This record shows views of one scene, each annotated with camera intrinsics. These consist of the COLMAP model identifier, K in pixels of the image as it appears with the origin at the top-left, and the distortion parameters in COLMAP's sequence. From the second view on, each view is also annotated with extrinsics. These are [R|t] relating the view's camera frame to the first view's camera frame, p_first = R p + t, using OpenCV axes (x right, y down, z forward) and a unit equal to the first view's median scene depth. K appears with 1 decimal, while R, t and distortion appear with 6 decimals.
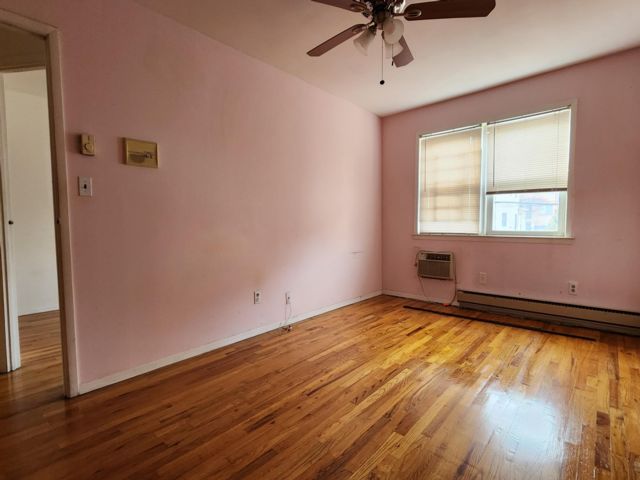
lens RADIAL K [[311.7, 0, 319.5], [0, 311.7, 238.8], [0, 0, 1]] dist [-0.003745, -0.000411]
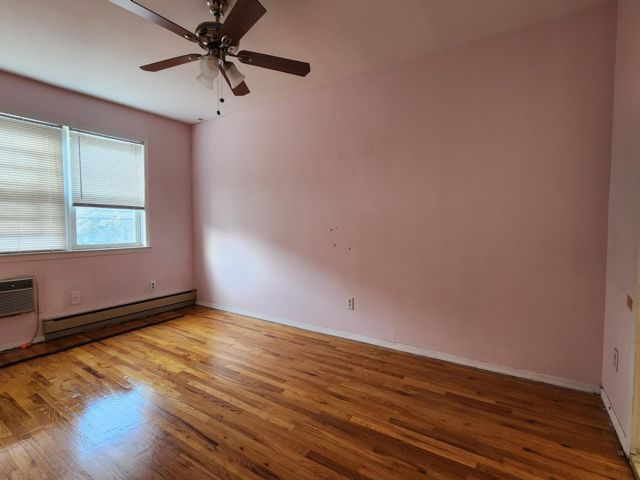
lens RADIAL K [[311.7, 0, 317.9], [0, 311.7, 241.4], [0, 0, 1]] dist [-0.003745, -0.000411]
pose [[-0.150195, -0.042599, 0.987738, -0.538288], [0.056858, 0.997046, 0.051646, -0.051091], [-0.987020, 0.063918, -0.147329, 0.487626]]
